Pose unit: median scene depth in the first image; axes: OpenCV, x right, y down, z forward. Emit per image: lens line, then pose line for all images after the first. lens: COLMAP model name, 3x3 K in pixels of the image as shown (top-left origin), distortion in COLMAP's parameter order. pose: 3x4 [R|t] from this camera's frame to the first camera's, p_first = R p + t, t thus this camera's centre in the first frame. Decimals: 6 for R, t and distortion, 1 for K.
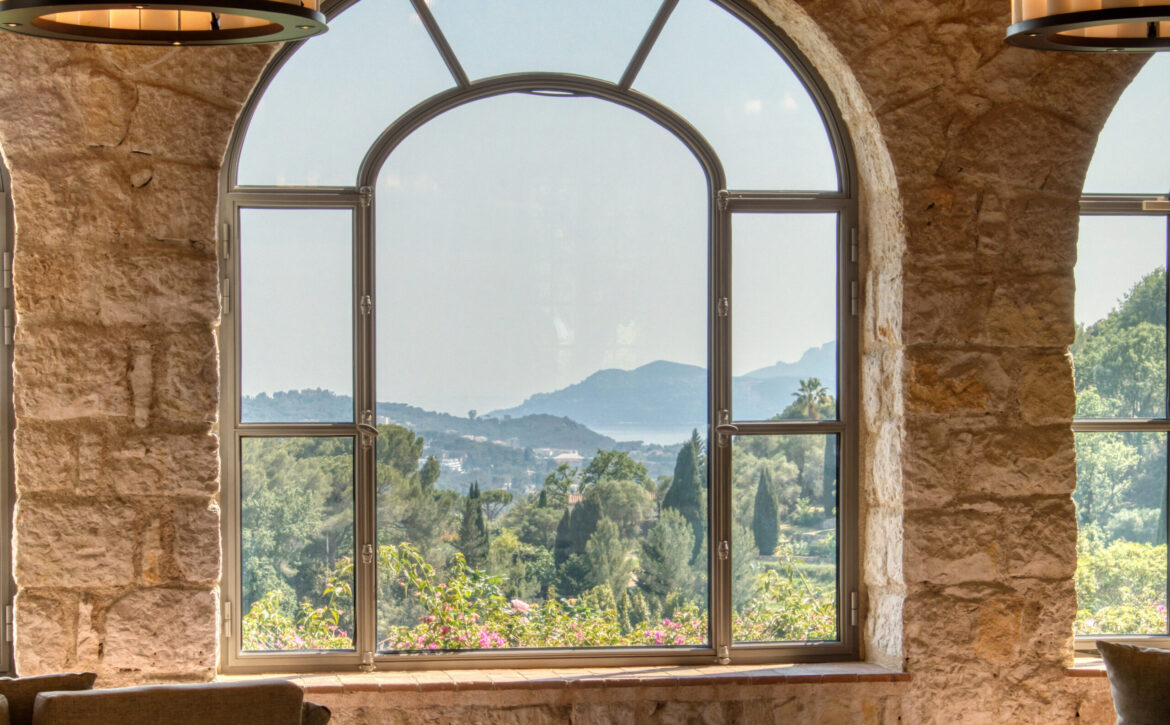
lens RADIAL K [[2837.7, 0, 641.0], [0, 2837.7, 379.4], [0, 0, 1]] dist [0.040648, 0.000000]
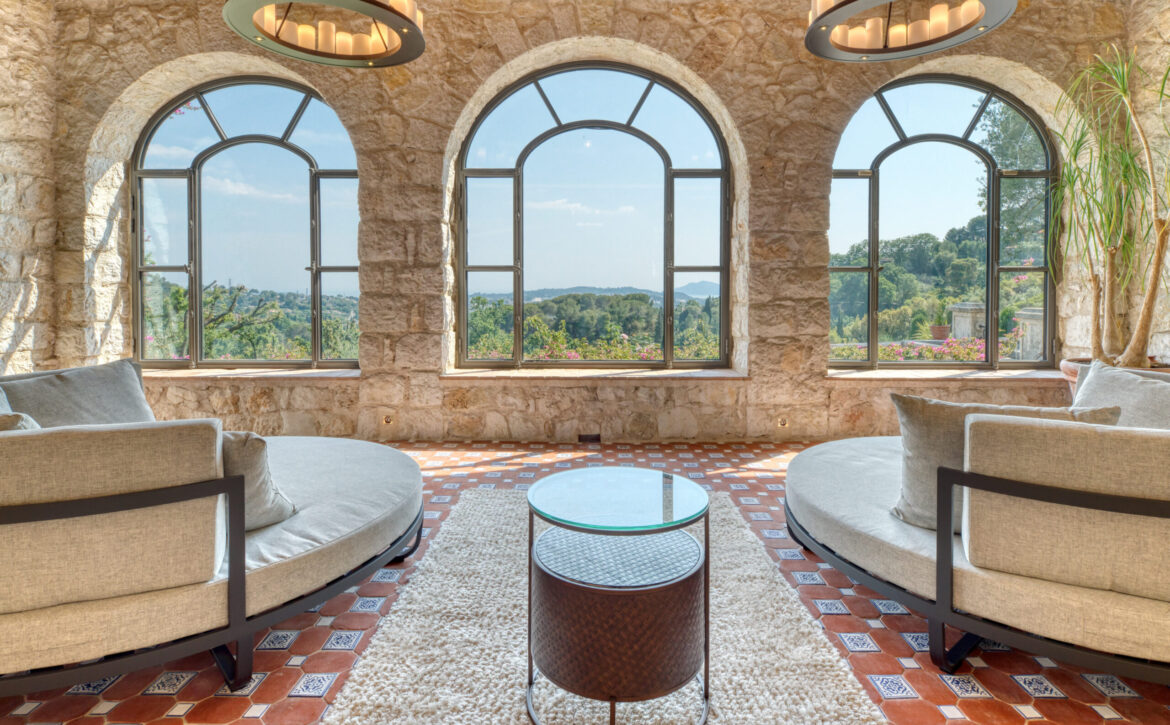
lens RADIAL K [[579.3, 0, 585.0], [0, 579.3, 294.6], [0, 0, 1]] dist [0.004989, -0.002661]
pose [[0.979980, 0.005086, -0.199033, 0.056837], [-0.001977, 0.999873, 0.015820, 0.031749], [0.199088, -0.015110, 0.979865, 0.525513]]
